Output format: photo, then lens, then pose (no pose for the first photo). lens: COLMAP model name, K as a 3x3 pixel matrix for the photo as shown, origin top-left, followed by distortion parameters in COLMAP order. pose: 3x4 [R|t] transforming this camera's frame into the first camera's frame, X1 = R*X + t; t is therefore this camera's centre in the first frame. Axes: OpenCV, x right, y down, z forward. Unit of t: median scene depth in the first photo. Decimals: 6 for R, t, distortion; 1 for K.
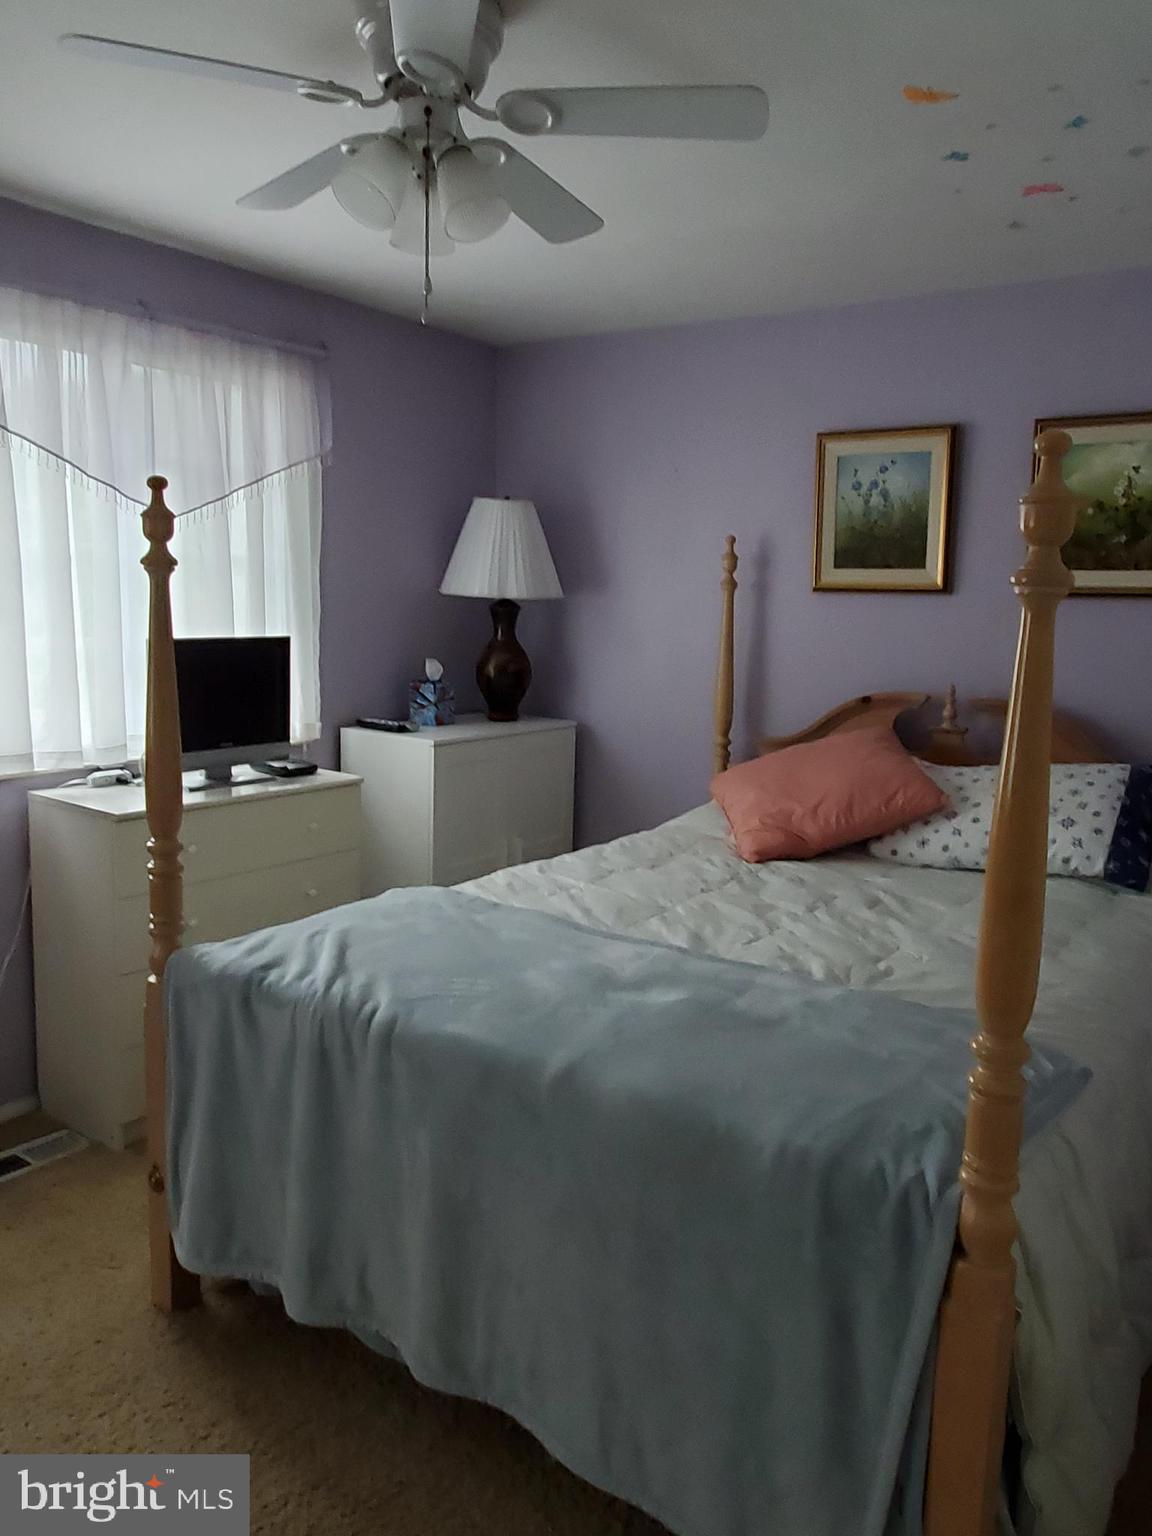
lens RADIAL K [[1156.0, 0, 595.3], [0, 1156.0, 776.2], [0, 0, 1]] dist [-0.006027, 0.007575]
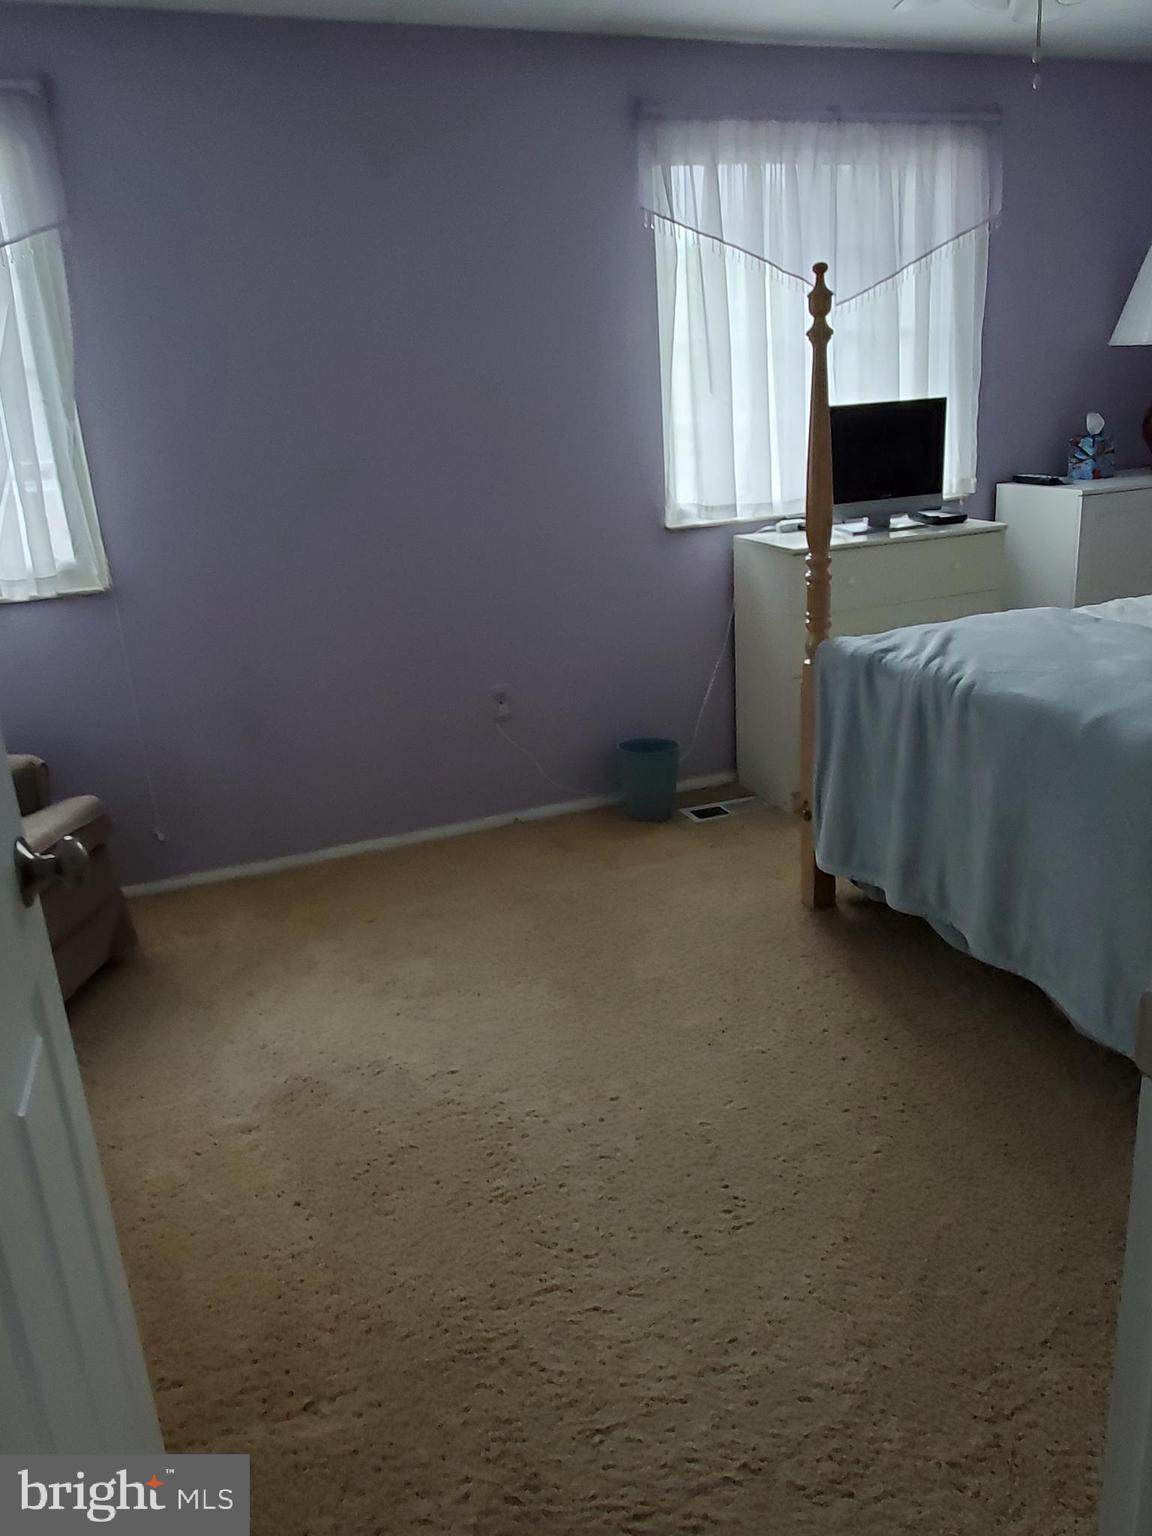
lens RADIAL K [[1156.0, 0, 595.3], [0, 1156.0, 776.2], [0, 0, 1]] dist [-0.006027, 0.007575]
pose [[0.829027, 0.096459, -0.550826, 0.123854], [-0.000787, 0.985211, 0.171342, 0.058361], [0.559208, -0.141613, 0.816843, -0.189357]]
